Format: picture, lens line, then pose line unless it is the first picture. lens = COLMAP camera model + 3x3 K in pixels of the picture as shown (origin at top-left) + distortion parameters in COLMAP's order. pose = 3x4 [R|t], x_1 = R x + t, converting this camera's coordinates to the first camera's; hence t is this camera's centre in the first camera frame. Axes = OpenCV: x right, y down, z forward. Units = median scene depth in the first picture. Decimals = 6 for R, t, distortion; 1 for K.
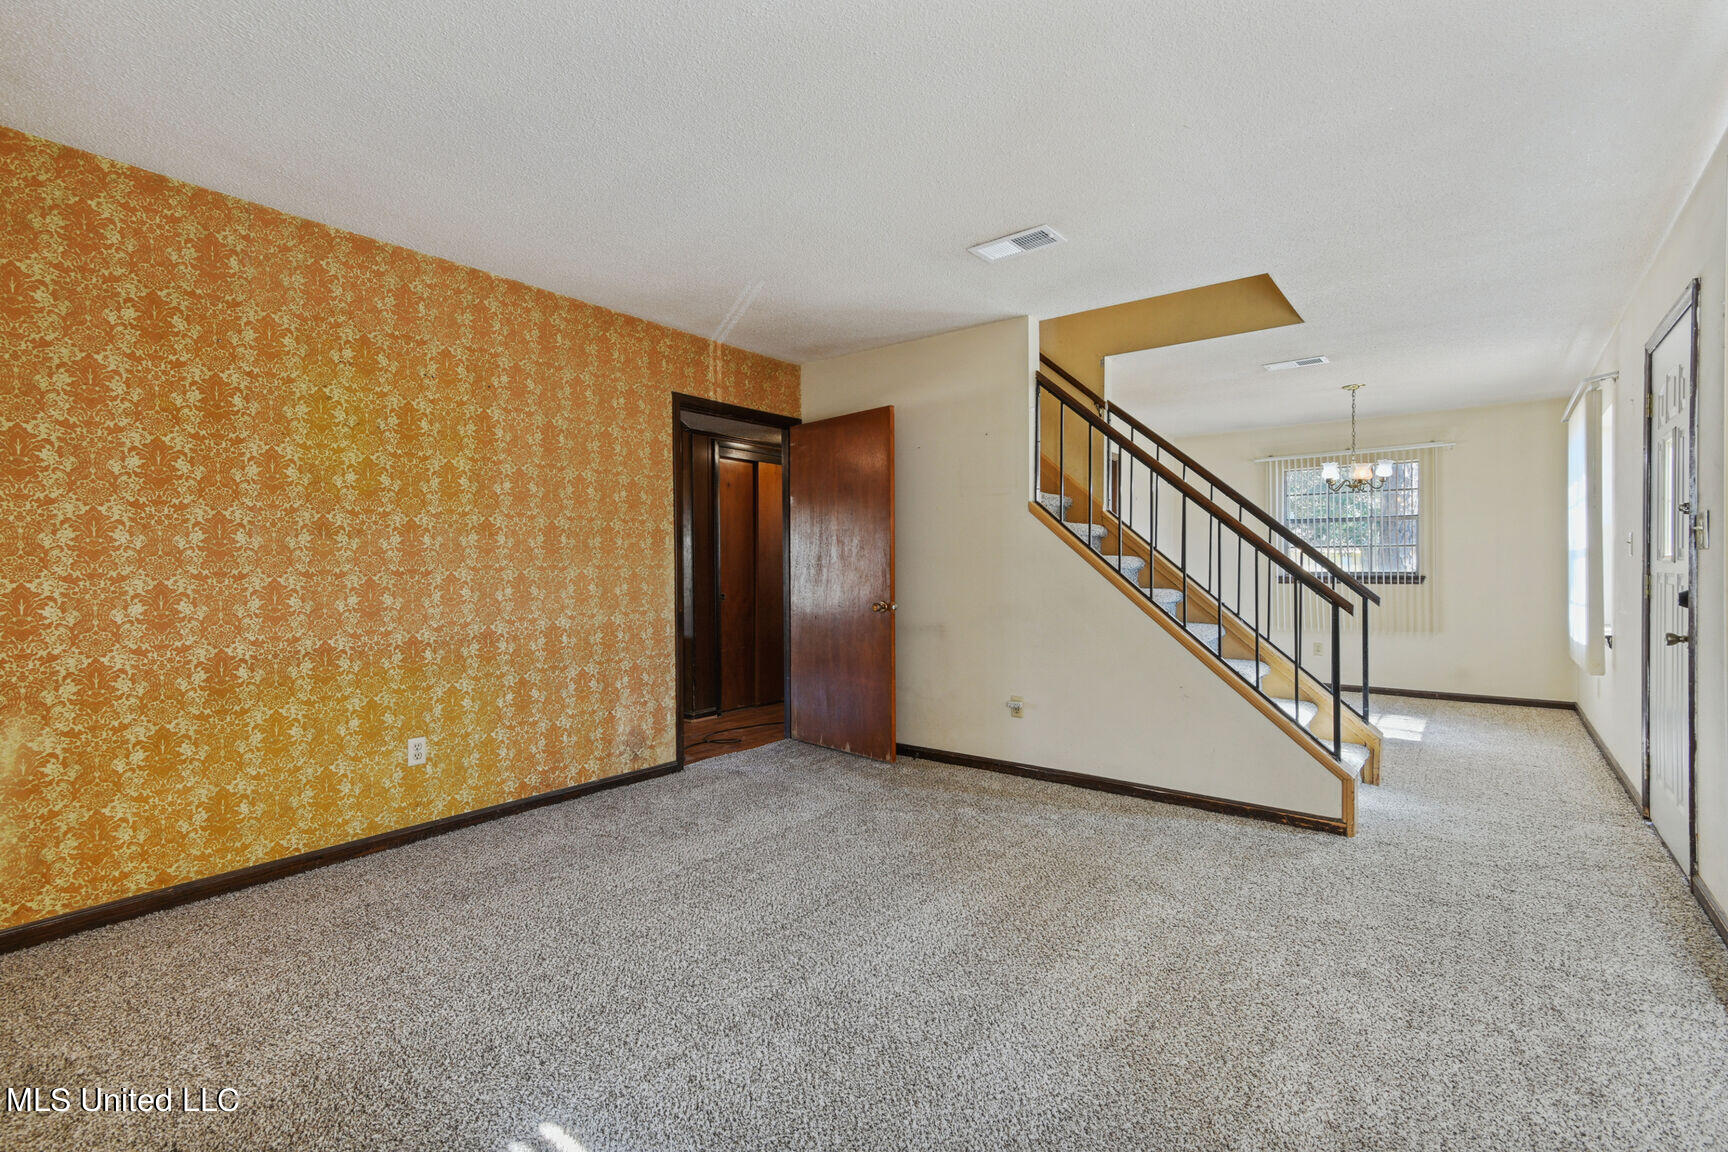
lens RADIAL K [[731.2, 0, 842.6], [0, 731.2, 590.2], [0, 0, 1]] dist [-0.046355, 0.009416]
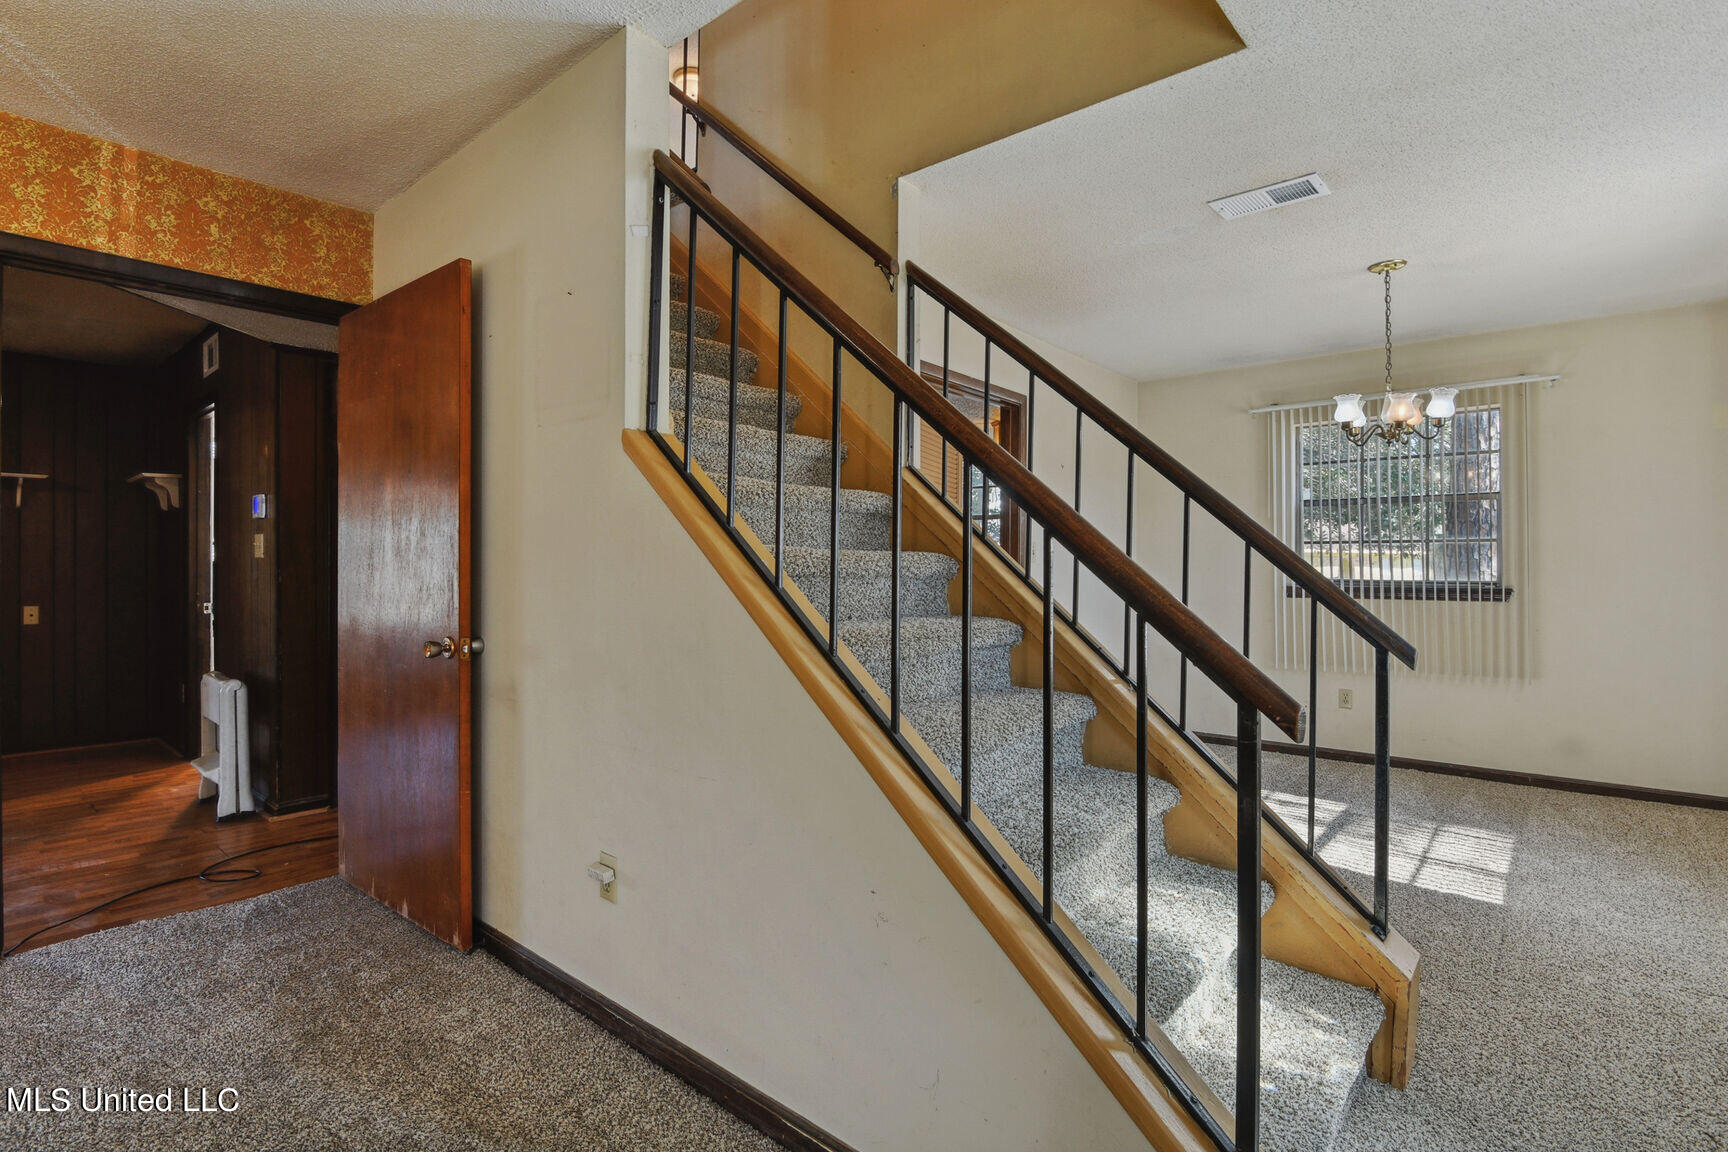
lens RADIAL K [[785.0, 0, 864.0], [0, 785.0, 576.0], [0, 0, 1]] dist [-0.041742, -0.000189]
pose [[0.999843, 0.009208, -0.015126, 0.297457], [-0.009409, 0.999867, -0.013289, -0.019715], [0.015002, 0.013429, 0.999797, 0.370165]]
